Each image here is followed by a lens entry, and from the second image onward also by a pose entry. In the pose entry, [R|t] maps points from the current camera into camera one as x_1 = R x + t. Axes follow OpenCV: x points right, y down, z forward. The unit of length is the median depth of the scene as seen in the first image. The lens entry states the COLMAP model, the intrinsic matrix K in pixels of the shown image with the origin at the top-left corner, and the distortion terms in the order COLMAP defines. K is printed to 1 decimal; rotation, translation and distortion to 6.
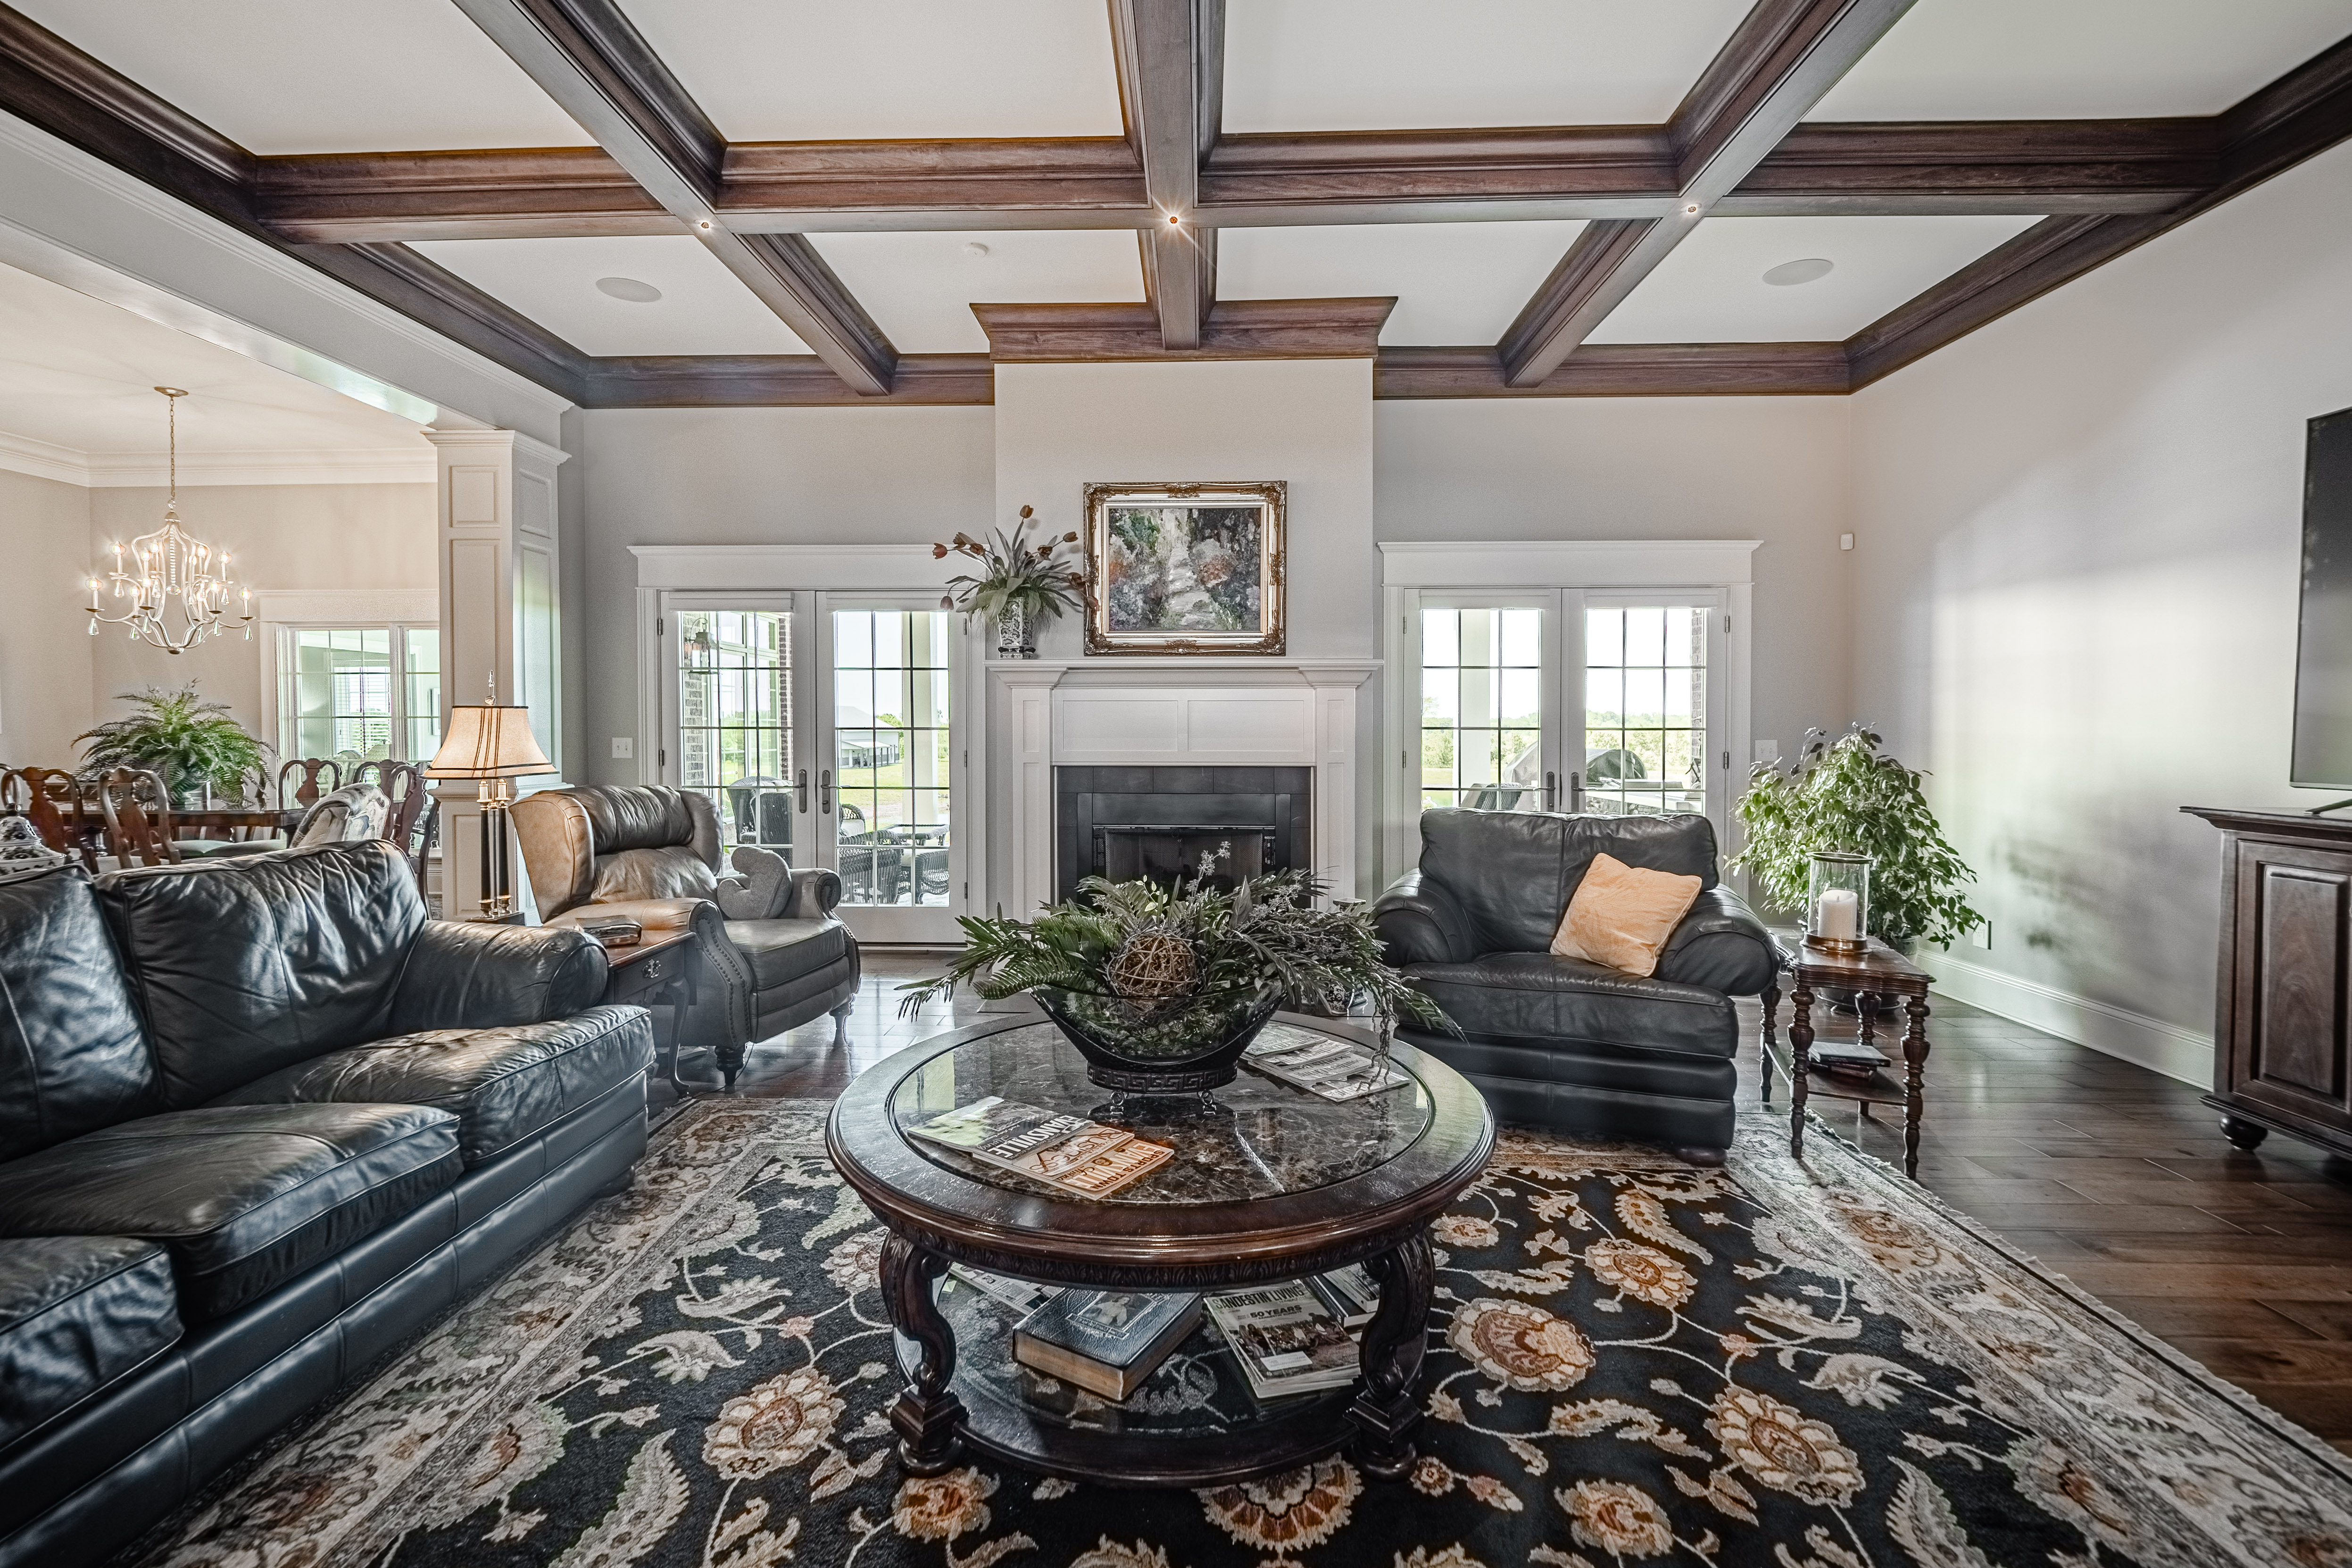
lens RADIAL K [[1038.1, 0, 1168.9], [0, 1038.1, 729.7], [0, 0, 1]] dist [-0.003802, 0.000139]
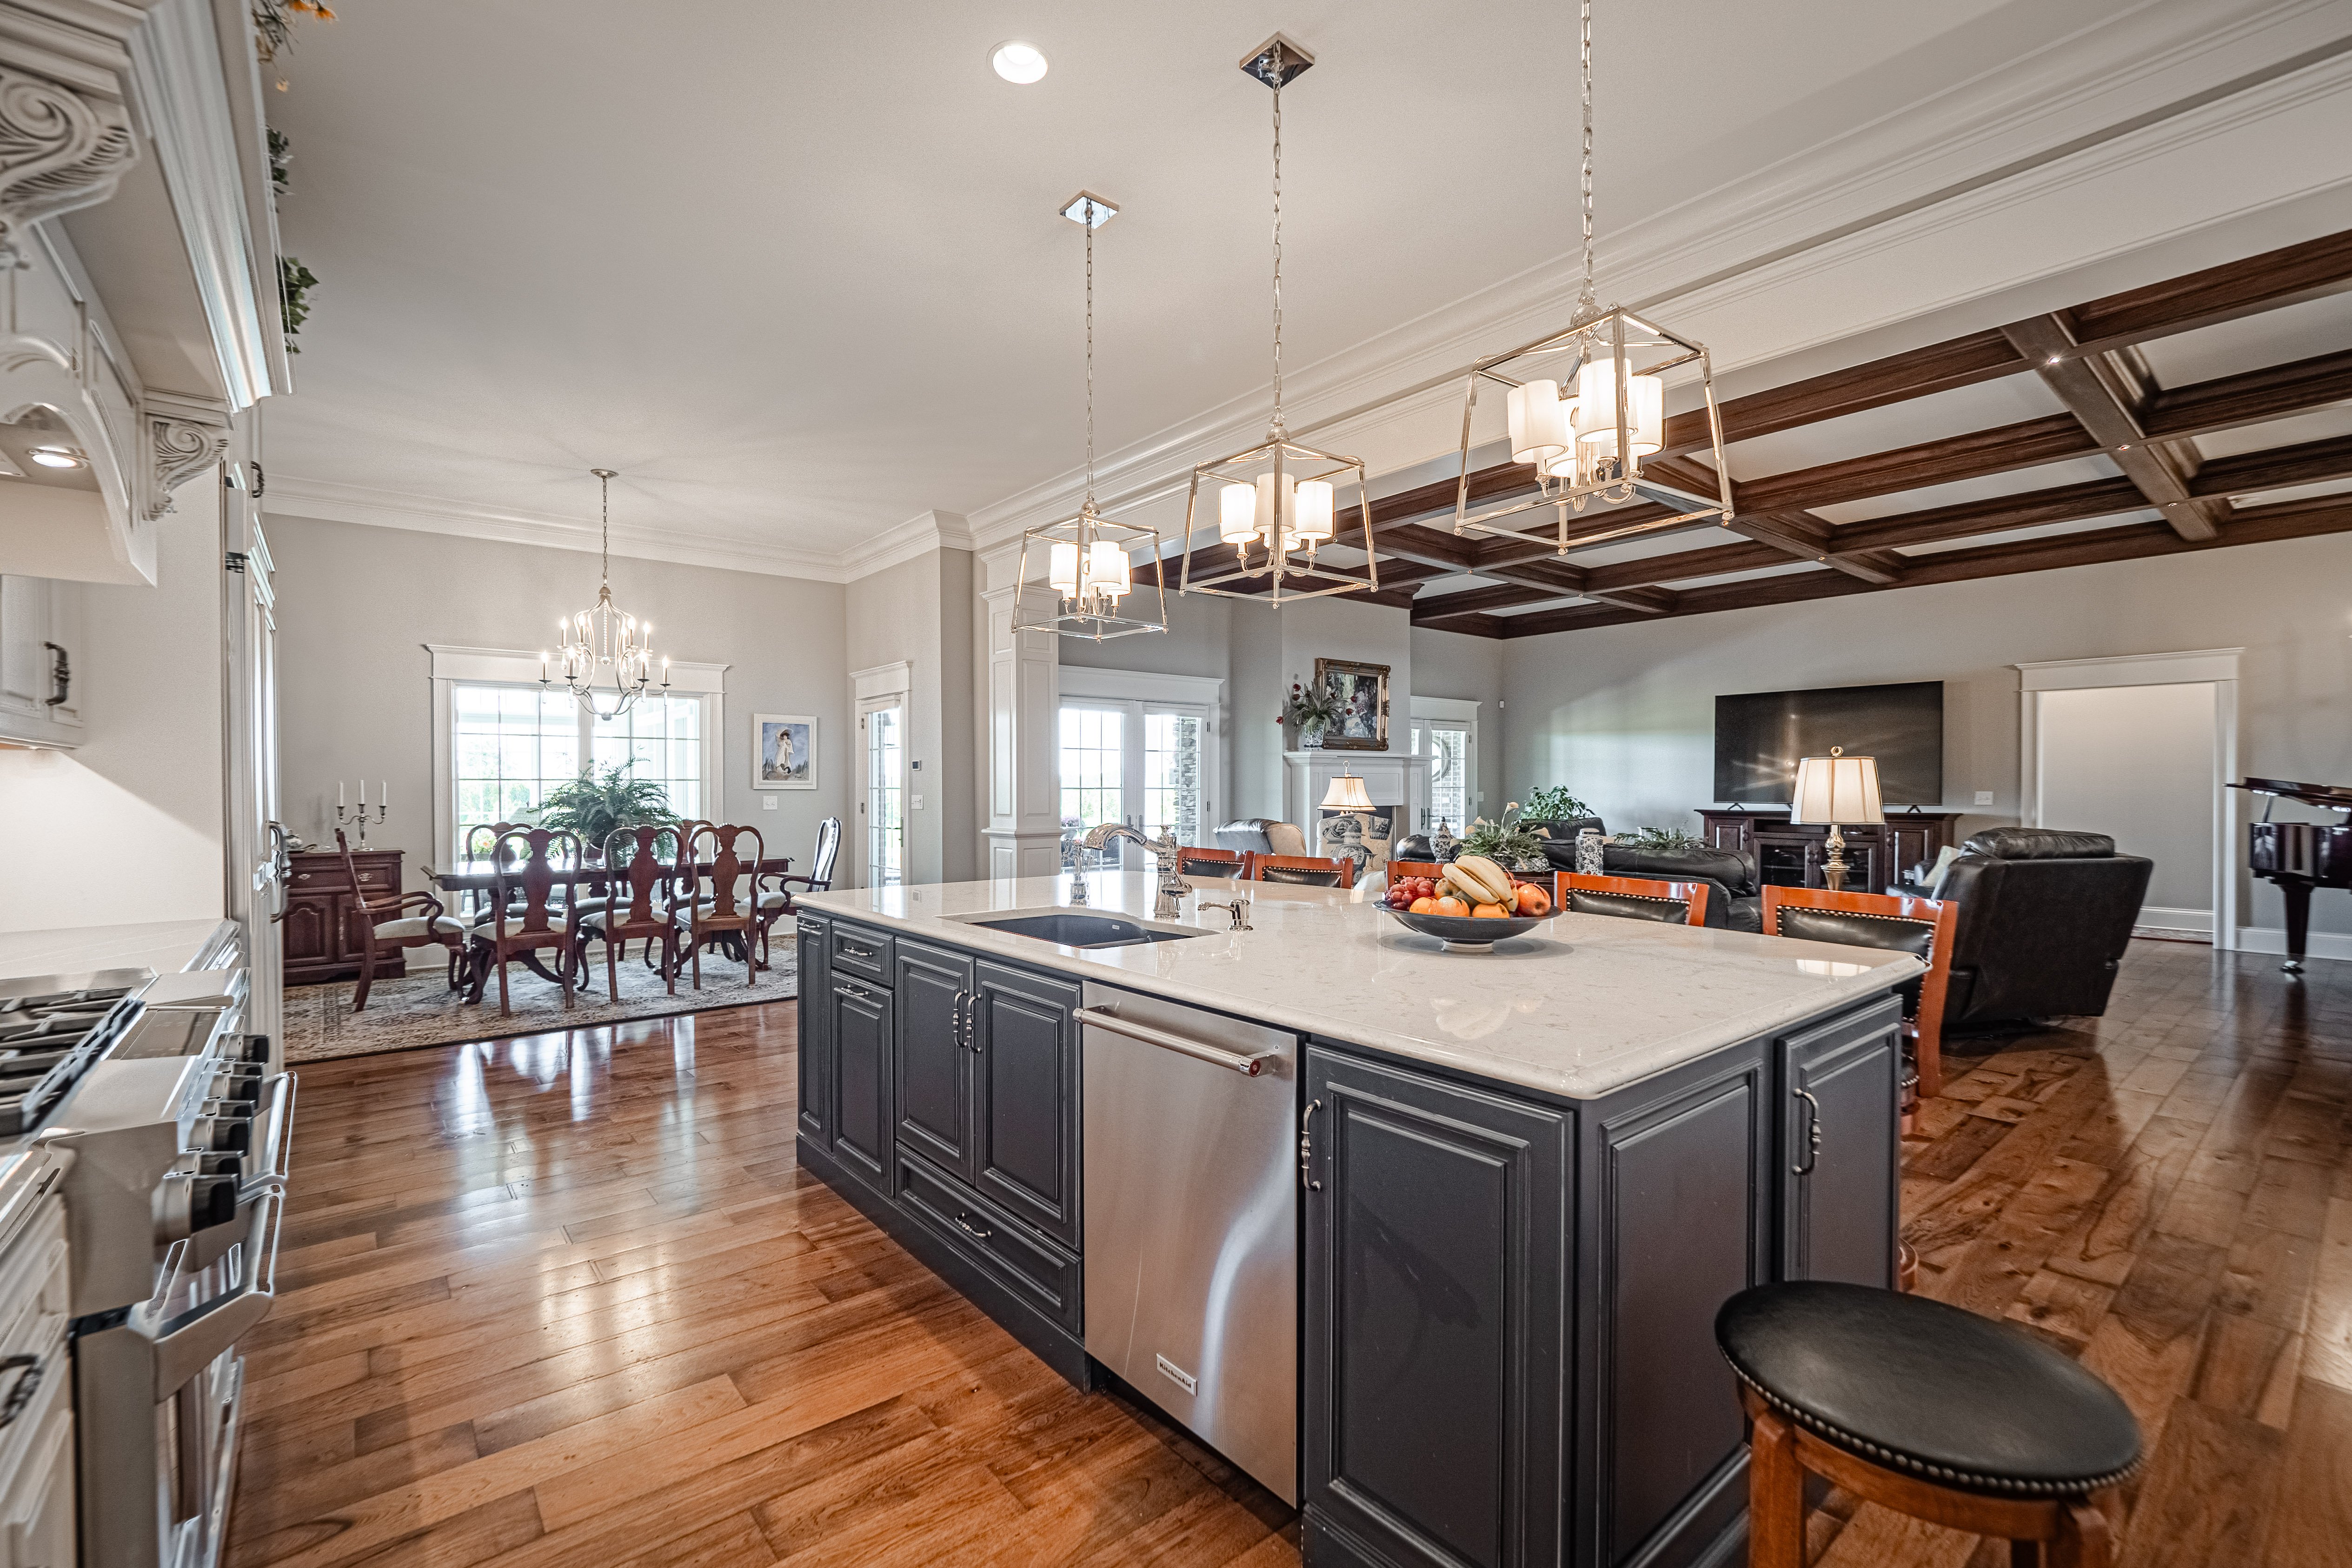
lens RADIAL K [[1009.7, 0, 1125.2], [0, 1009.7, 796.3], [0, 0, 1]] dist [-0.012116, 0.000240]
pose [[0.765338, -0.006396, 0.643597, -1.515301], [0.007508, 0.999971, 0.001009, 0.009545], [-0.643585, 0.004059, 0.765364, -0.160270]]
